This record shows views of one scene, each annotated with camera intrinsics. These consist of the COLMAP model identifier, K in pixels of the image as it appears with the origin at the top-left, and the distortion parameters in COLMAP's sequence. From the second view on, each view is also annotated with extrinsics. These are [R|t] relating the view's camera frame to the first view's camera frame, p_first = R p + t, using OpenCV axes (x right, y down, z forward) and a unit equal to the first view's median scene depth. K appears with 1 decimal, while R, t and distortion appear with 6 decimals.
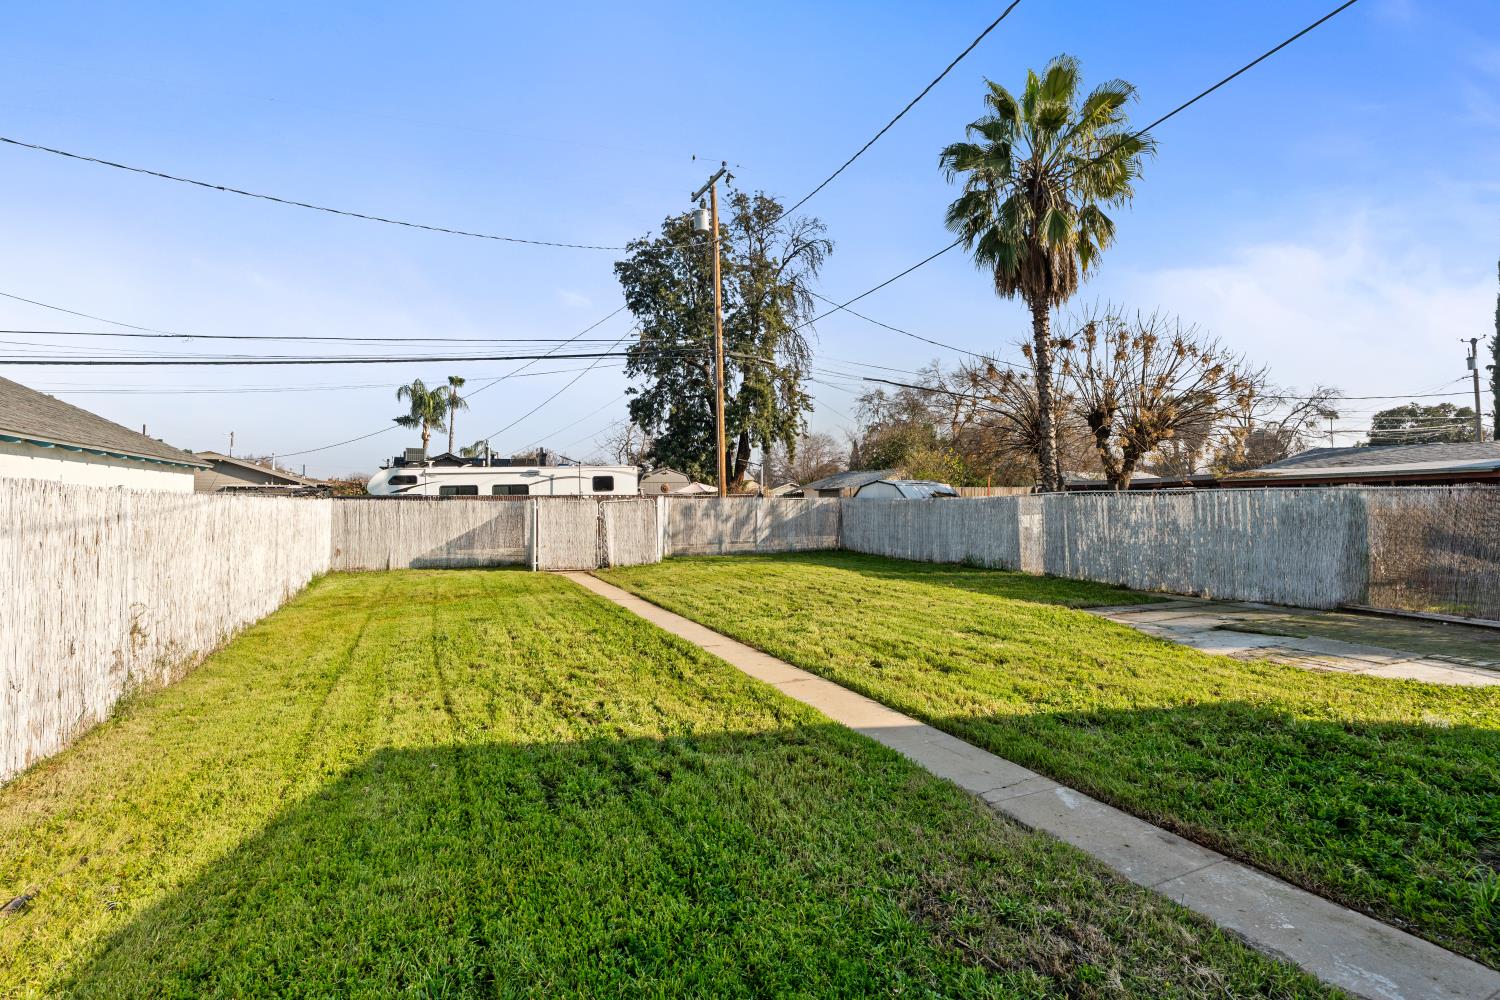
lens RADIAL K [[694.1, 0, 752.5], [0, 694.1, 493.3], [0, 0, 1]] dist [0.000072, 0.000734]
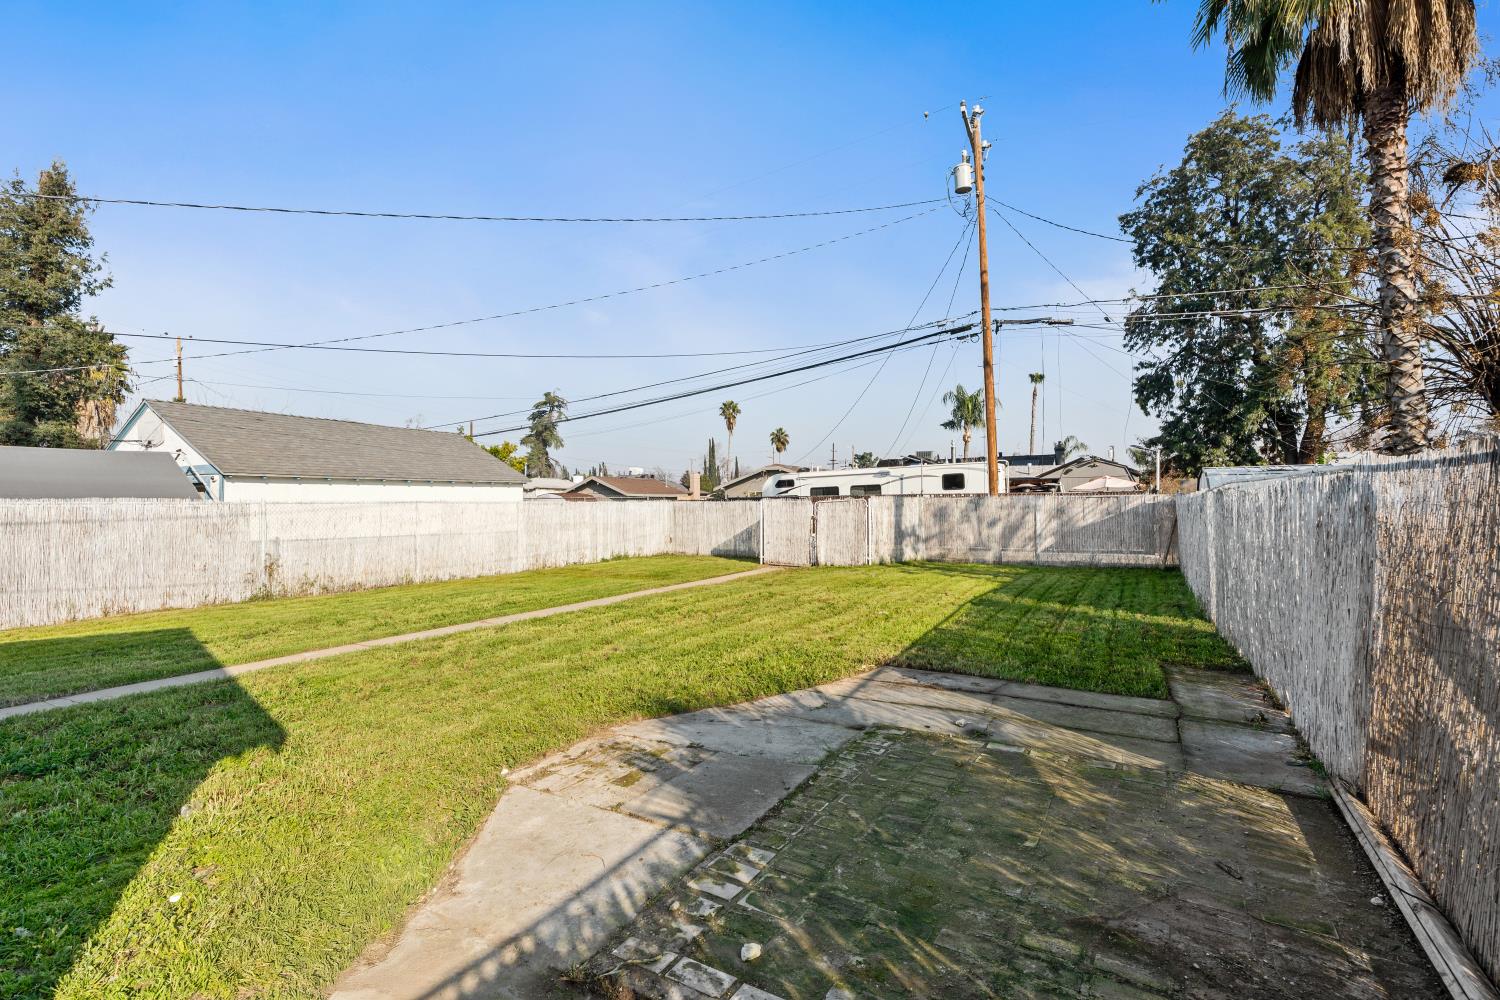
lens RADIAL K [[705.7, 0, 753.6], [0, 705.7, 490.8], [0, 0, 1]] dist [0.001093, 0.000343]
pose [[0.576794, -0.013448, -0.816779, 0.459822], [0.014046, 0.999880, -0.006544, 0.001060], [0.816769, -0.007698, 0.576914, 0.258567]]
